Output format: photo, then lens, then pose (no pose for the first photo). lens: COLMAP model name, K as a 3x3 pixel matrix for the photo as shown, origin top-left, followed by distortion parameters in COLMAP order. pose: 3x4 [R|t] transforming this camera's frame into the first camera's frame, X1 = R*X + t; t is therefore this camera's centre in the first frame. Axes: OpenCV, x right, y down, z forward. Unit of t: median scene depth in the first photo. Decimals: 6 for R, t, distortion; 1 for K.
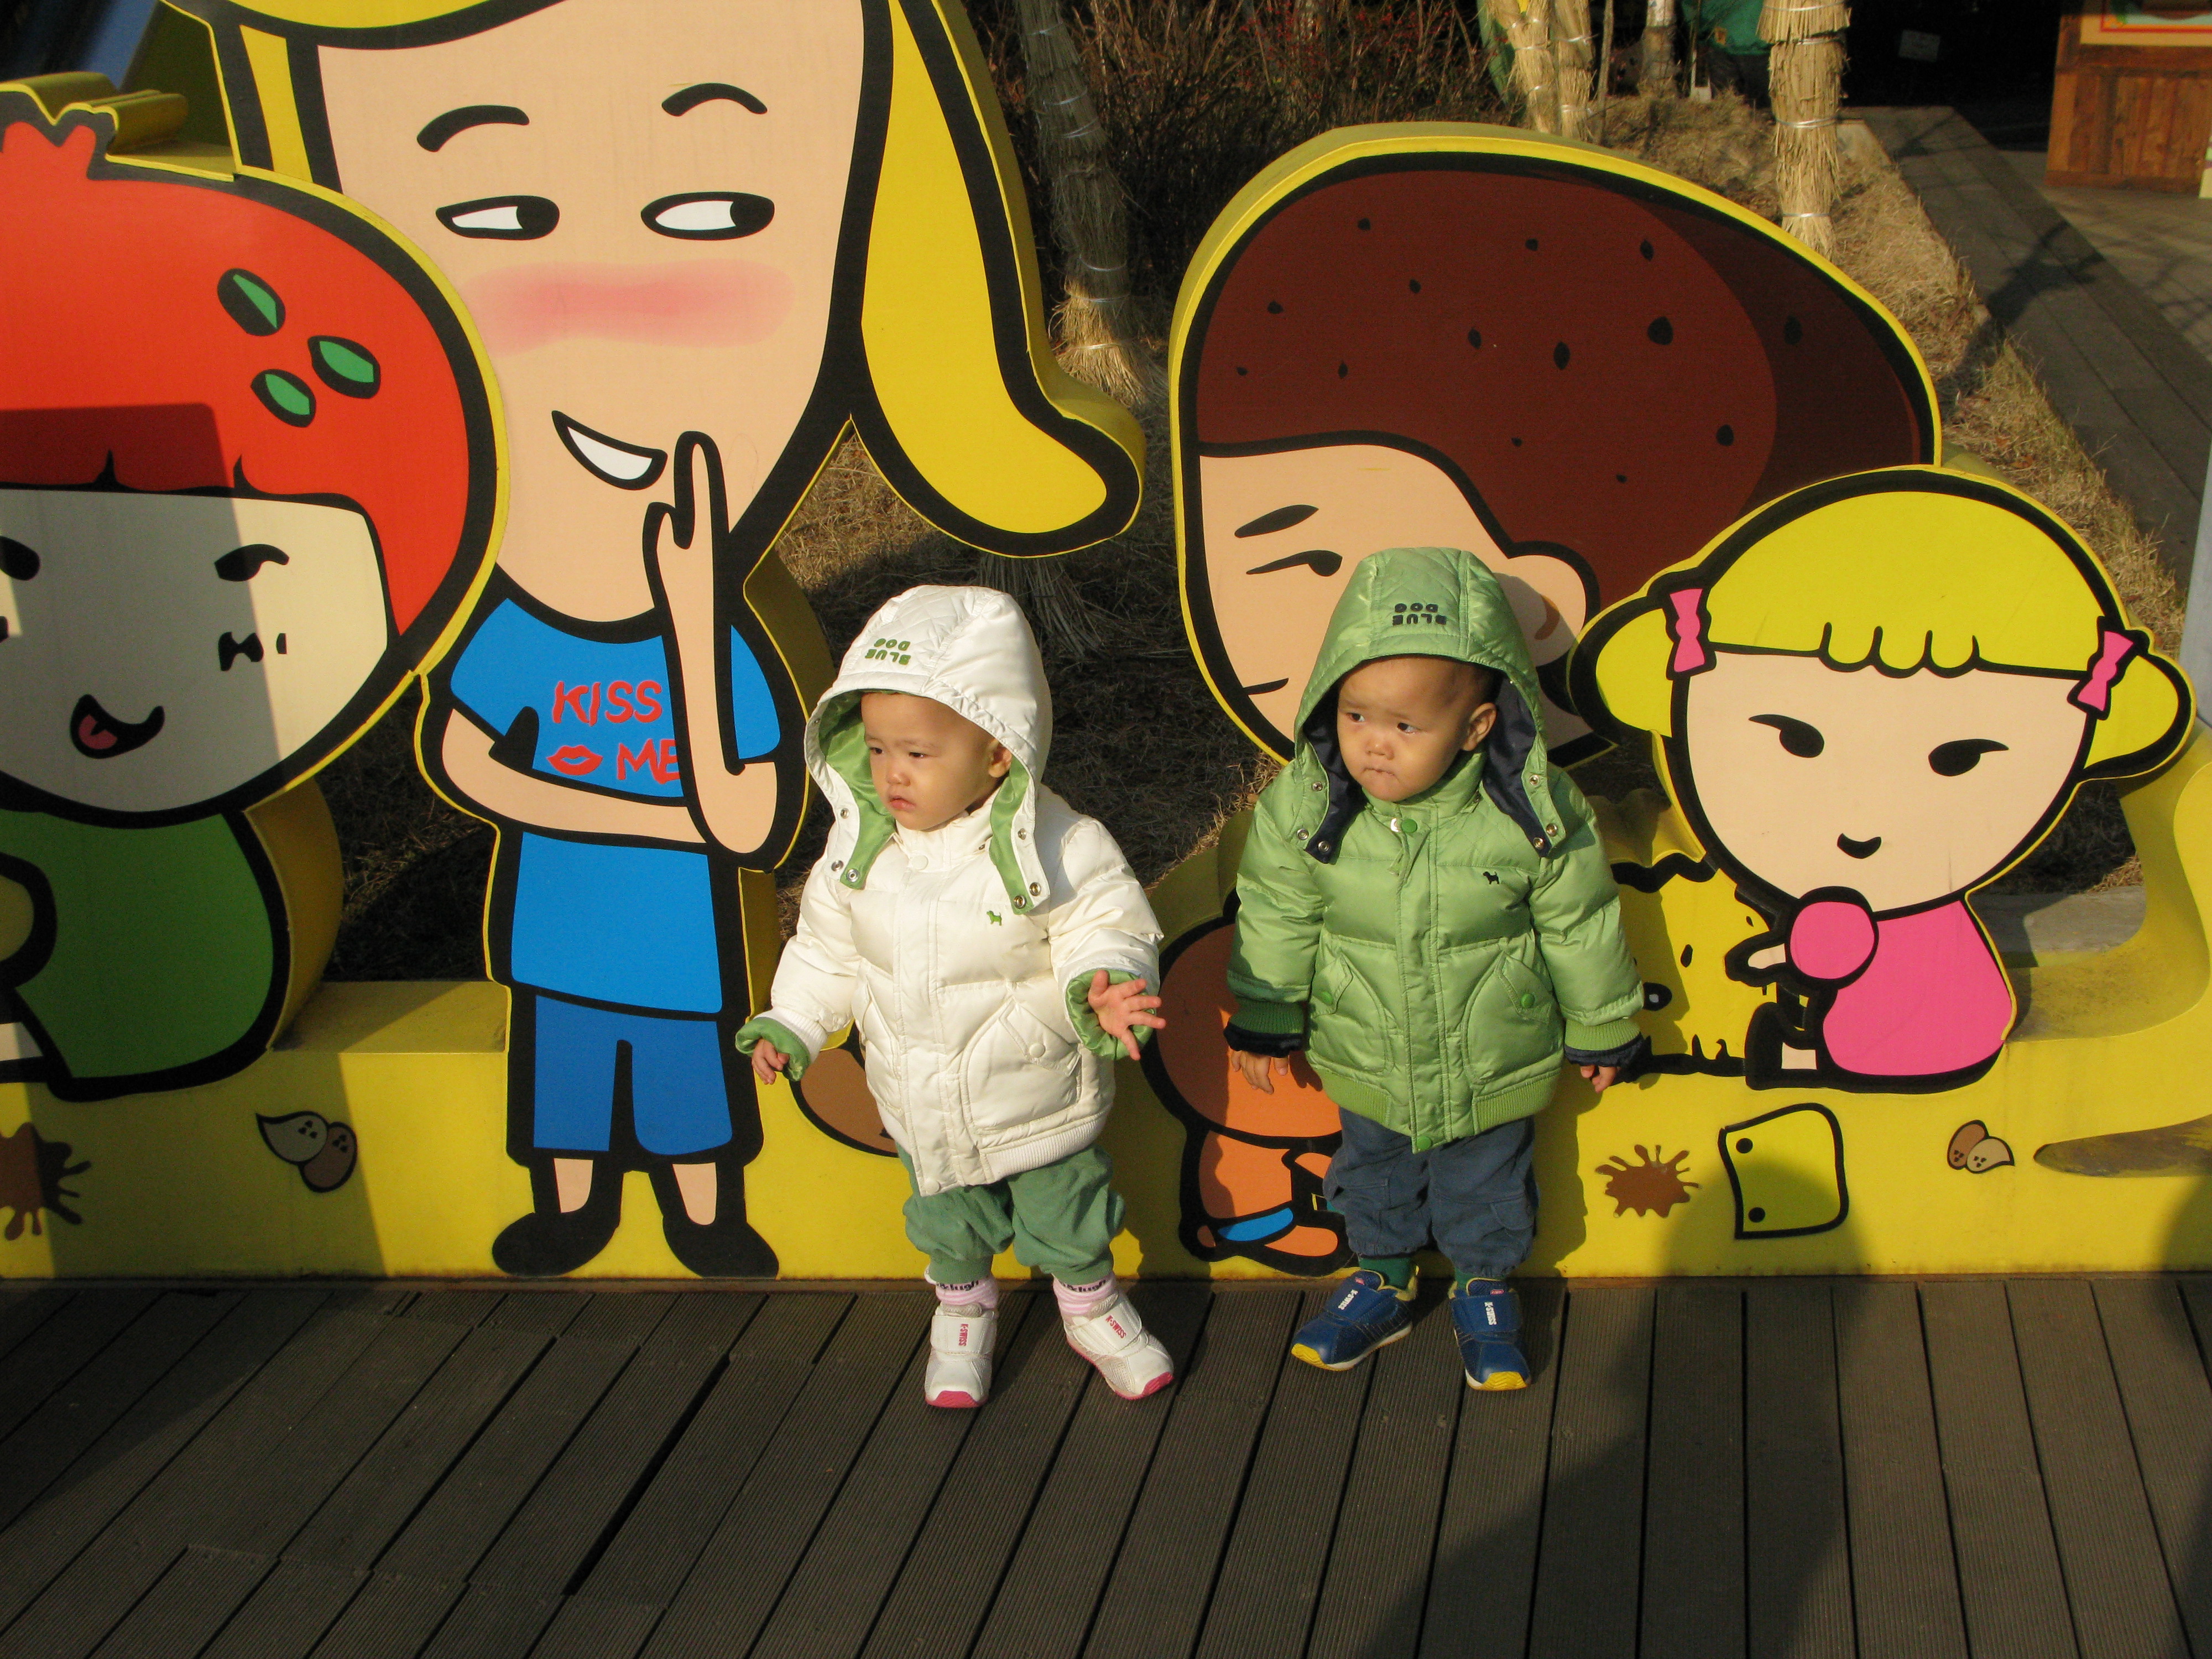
lens RADIAL K [[2714.7, 0, 1119.2], [0, 2714.7, 835.4], [0, 0, 1]] dist [-0.076231, 0.000000]
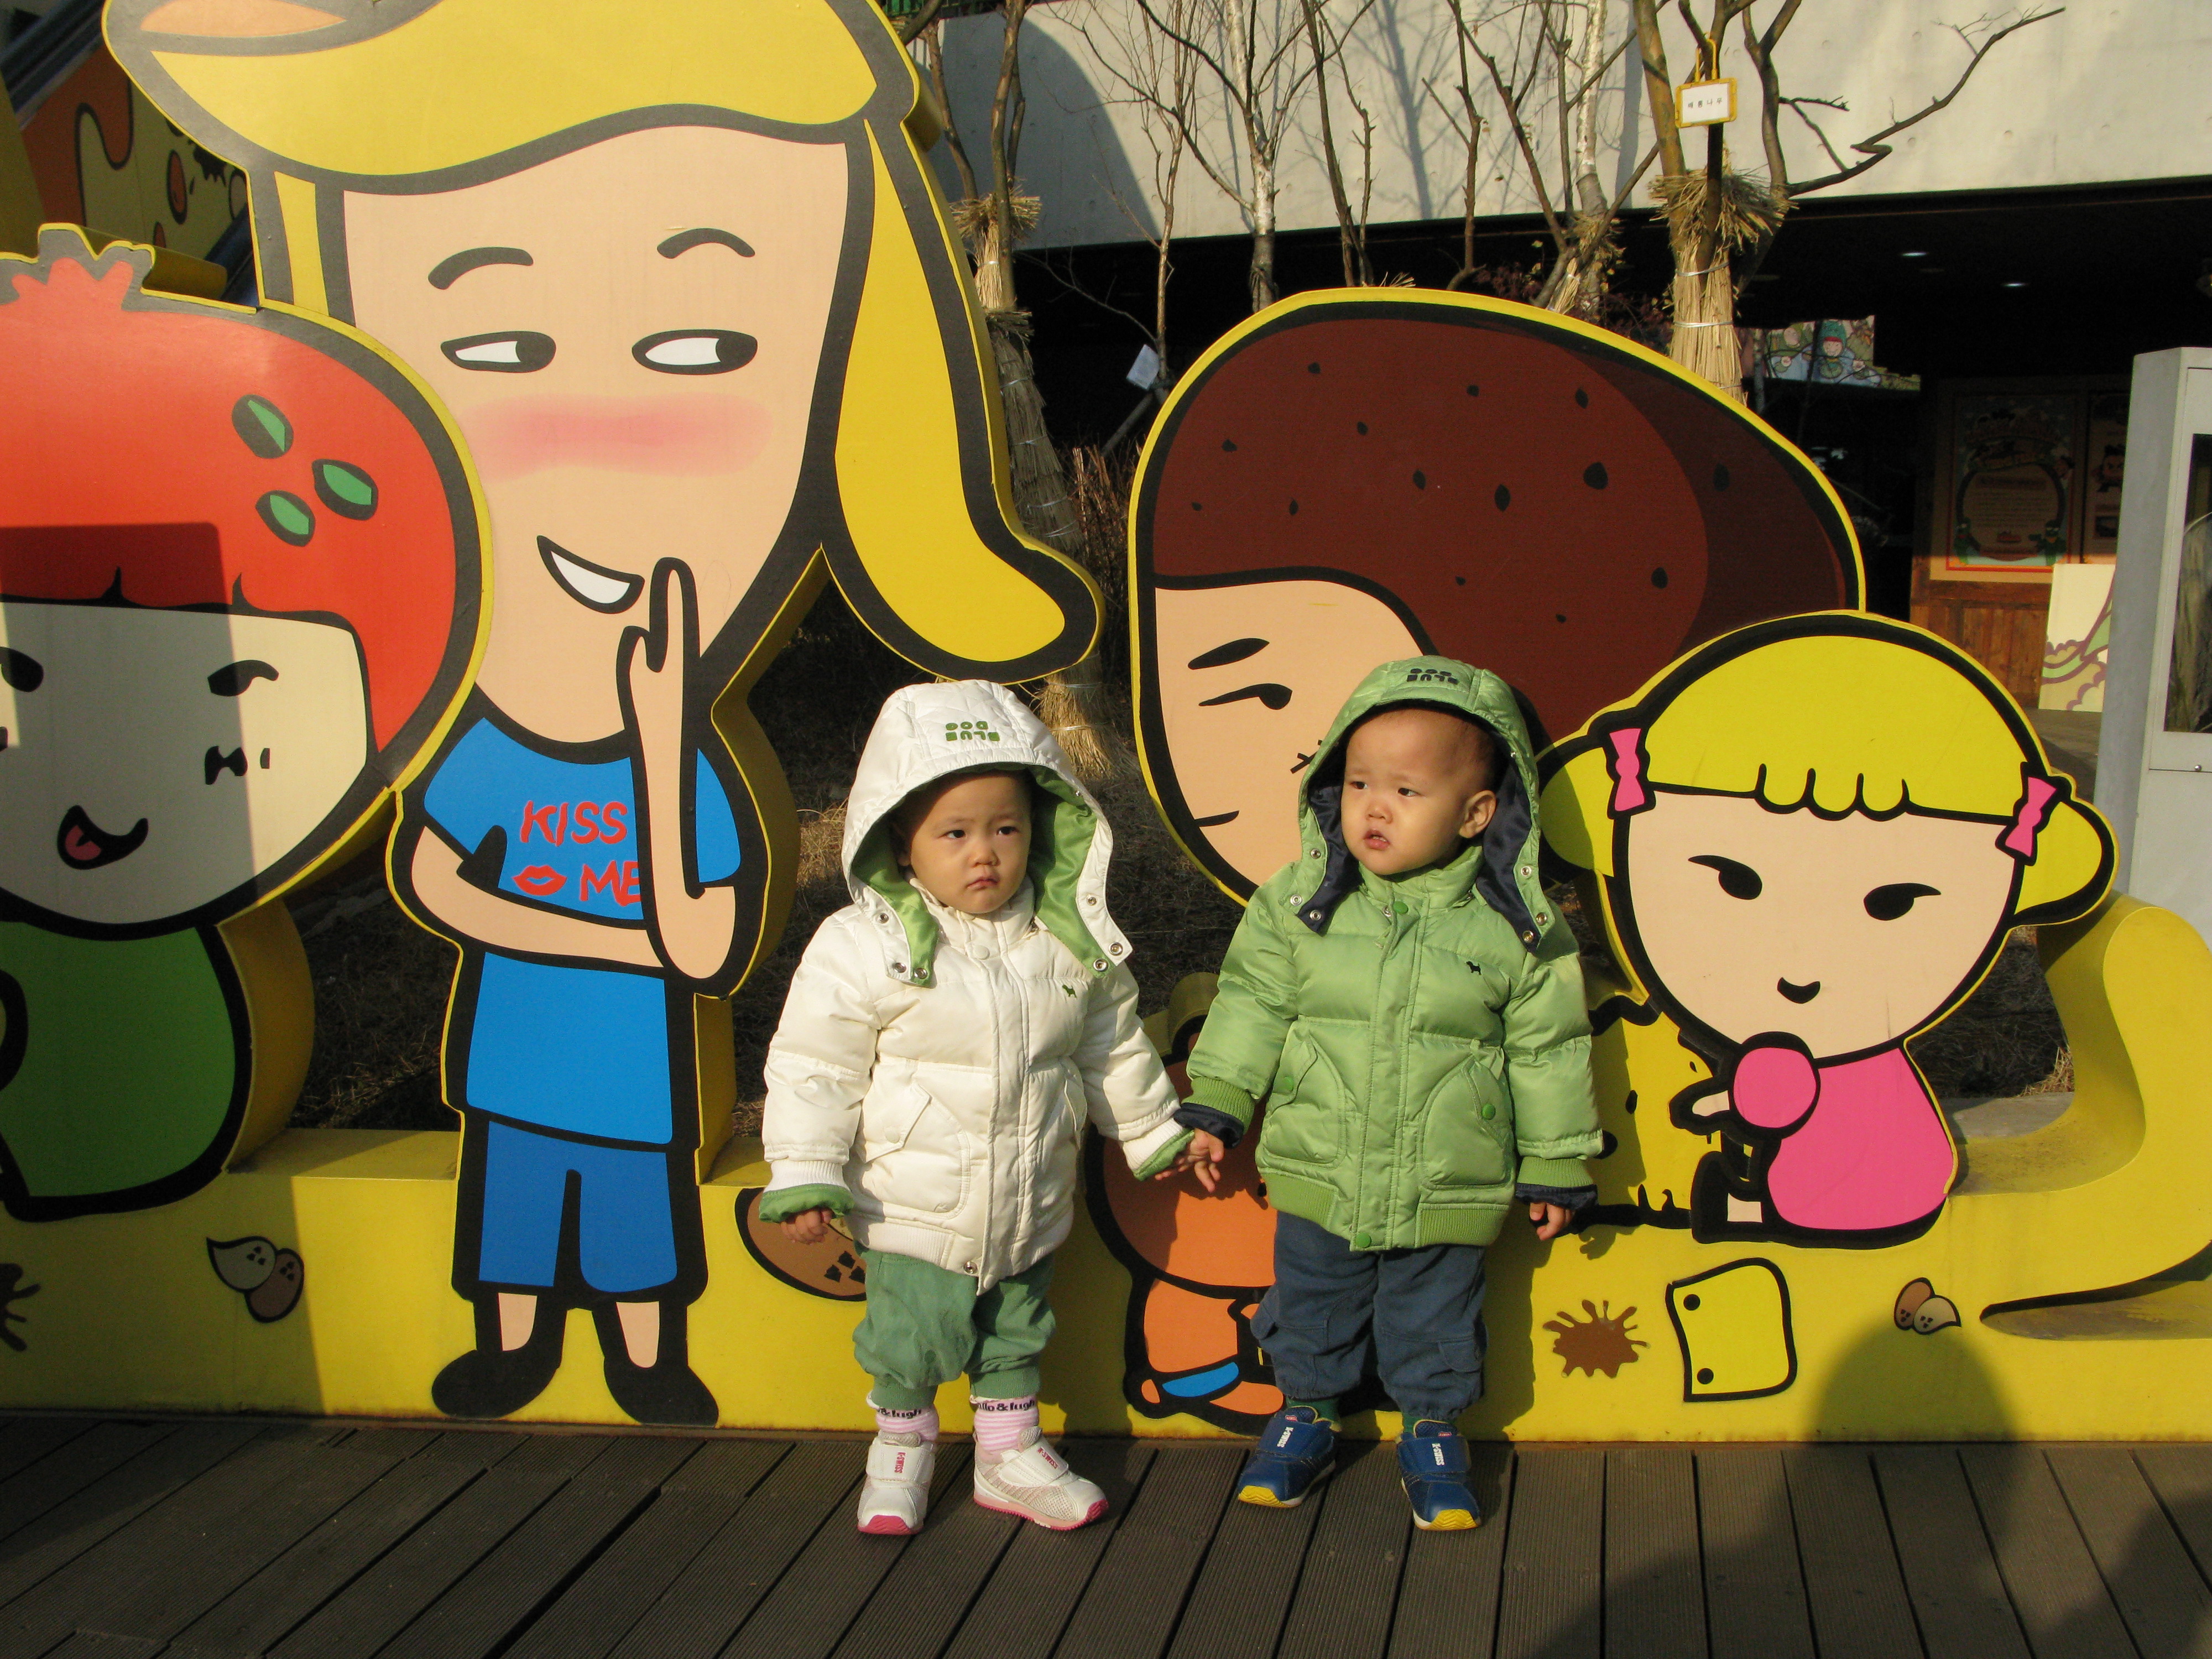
lens RADIAL K [[2389.7, 0, 1096.9], [0, 2389.7, 836.9], [0, 0, 1]] dist [-0.110981, 0.000000]
pose [[0.999784, 0.020770, -0.001158, 0.009875], [-0.020583, 0.979669, -0.199563, 0.130976], [-0.003011, 0.199544, 0.979884, 0.117466]]
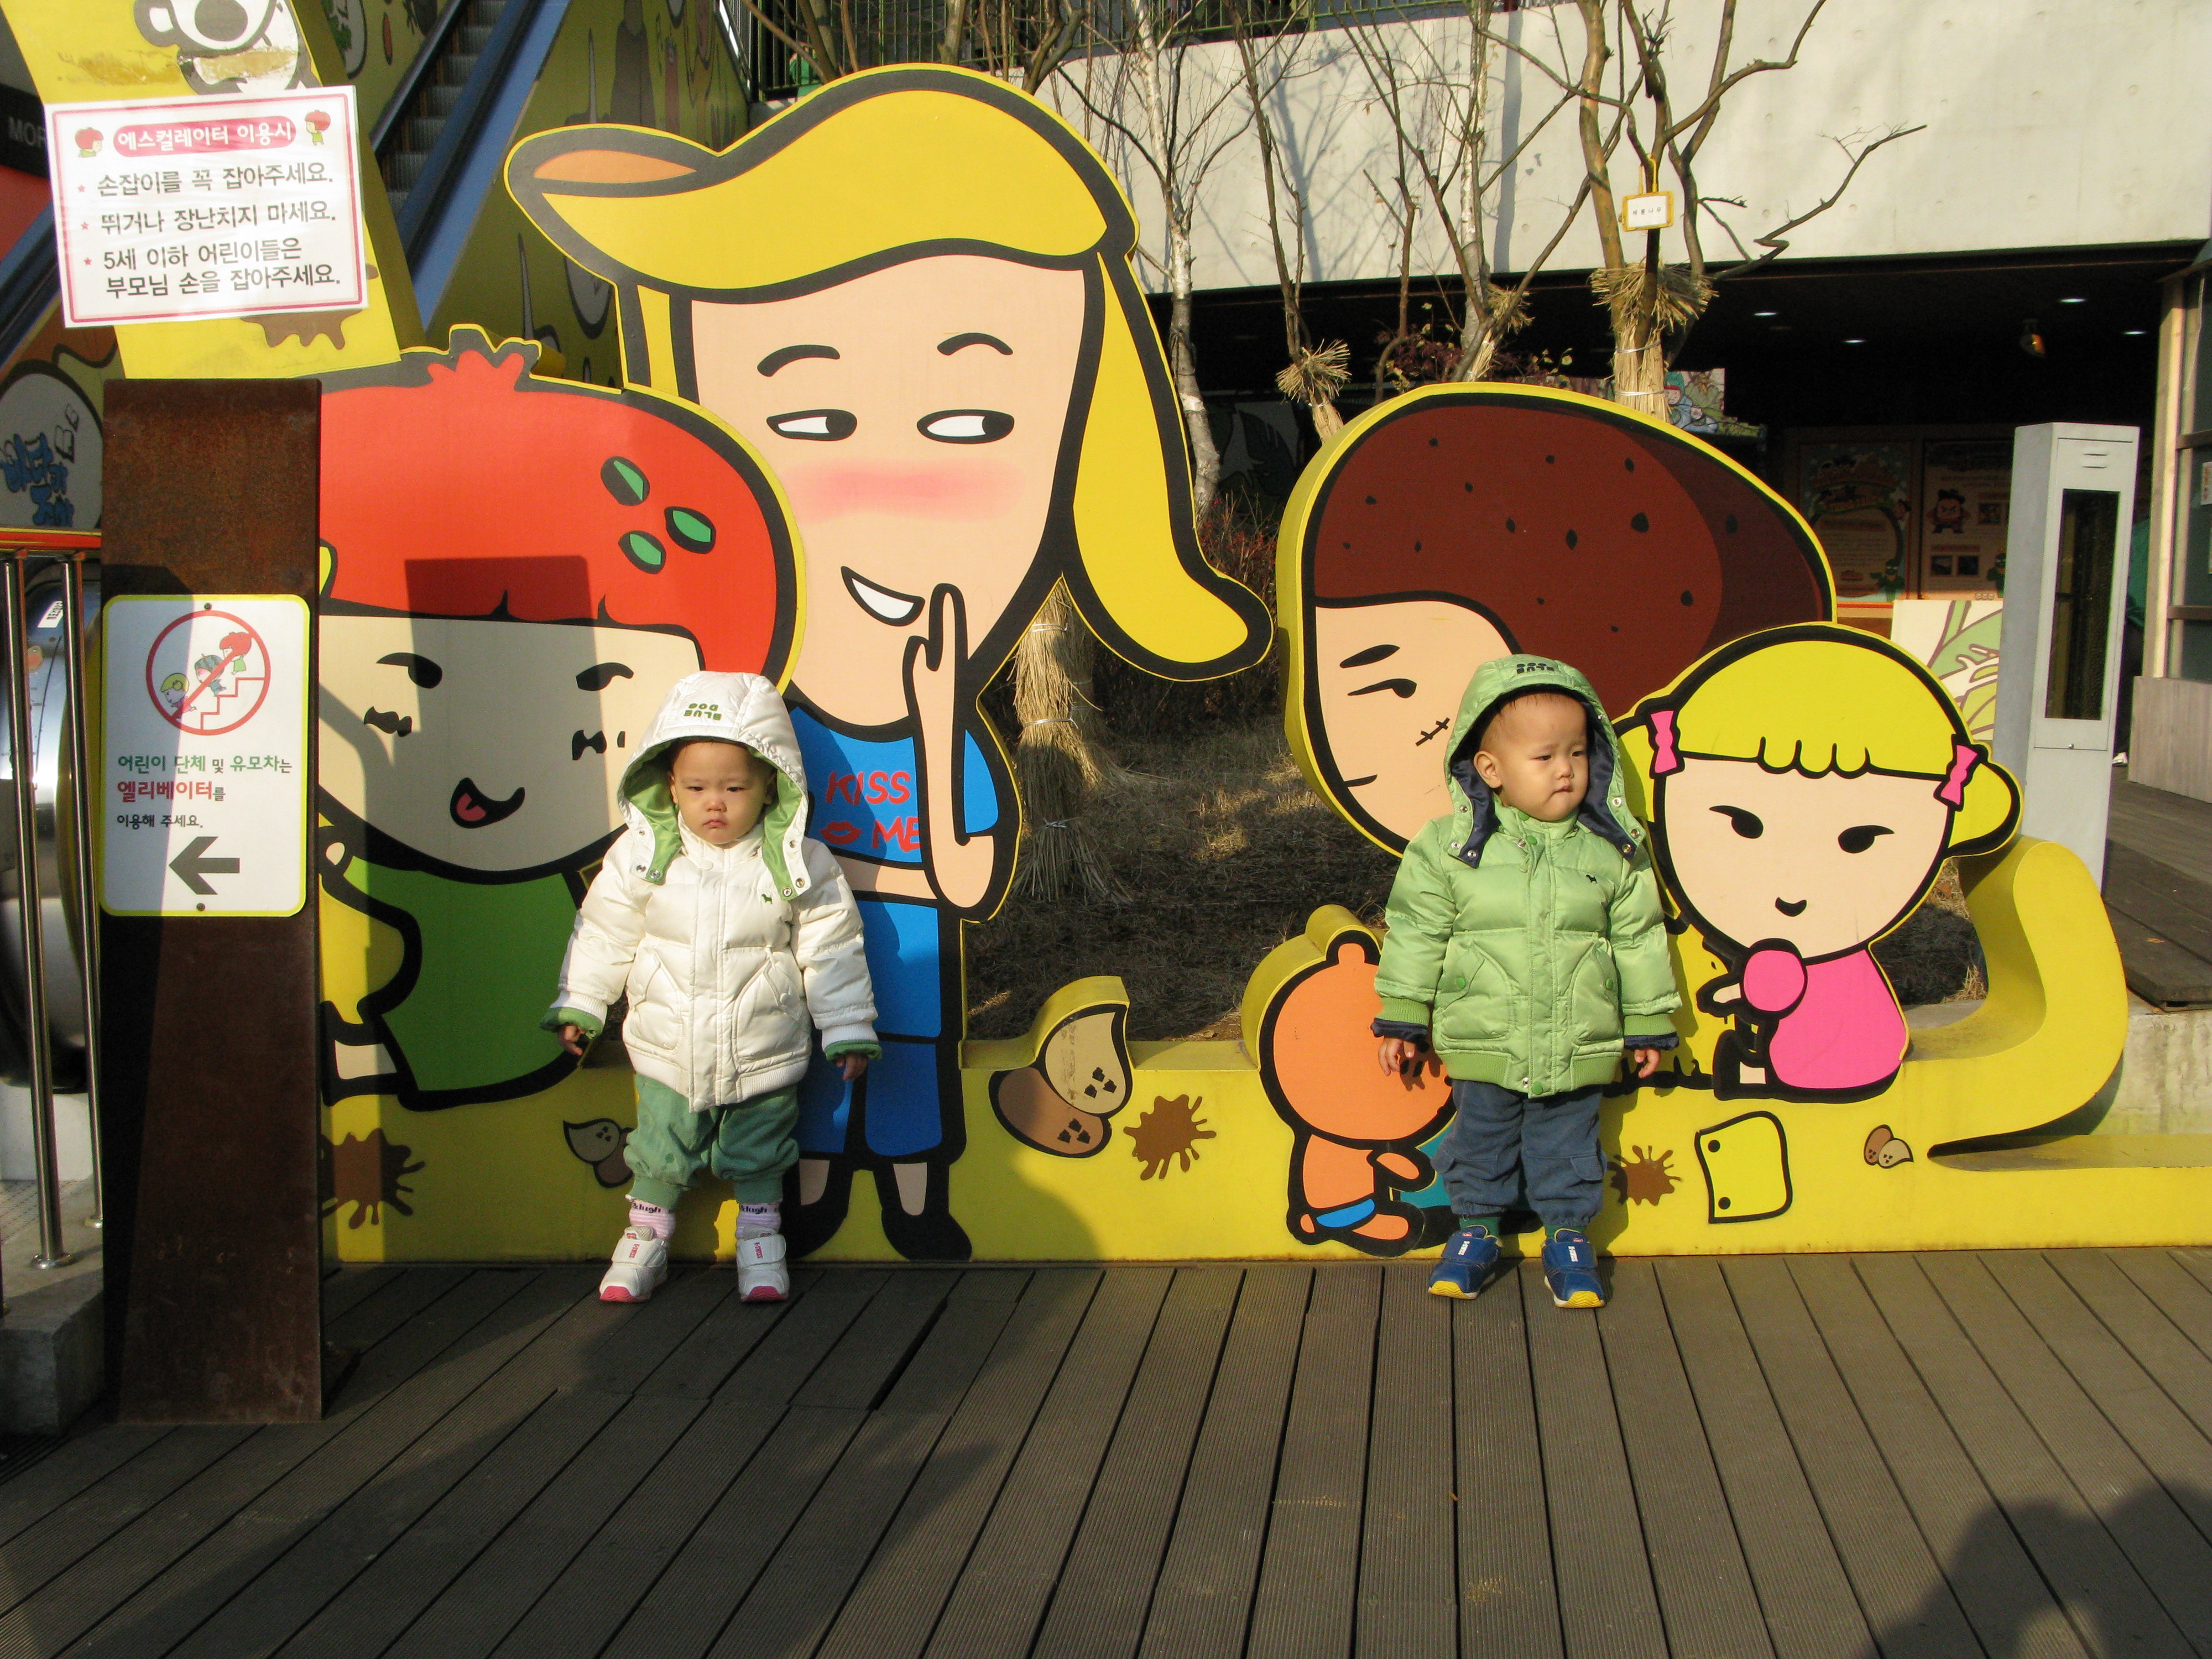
lens RADIAL K [[2389.7, 0, 1096.0], [0, 2389.7, 819.0], [0, 0, 1]] dist [-0.110981, 0.000000]
pose [[0.997634, 0.012340, 0.067631, -0.155703], [0.003200, 0.974358, -0.224981, 0.228204], [-0.068674, 0.224665, 0.972013, -0.141732]]
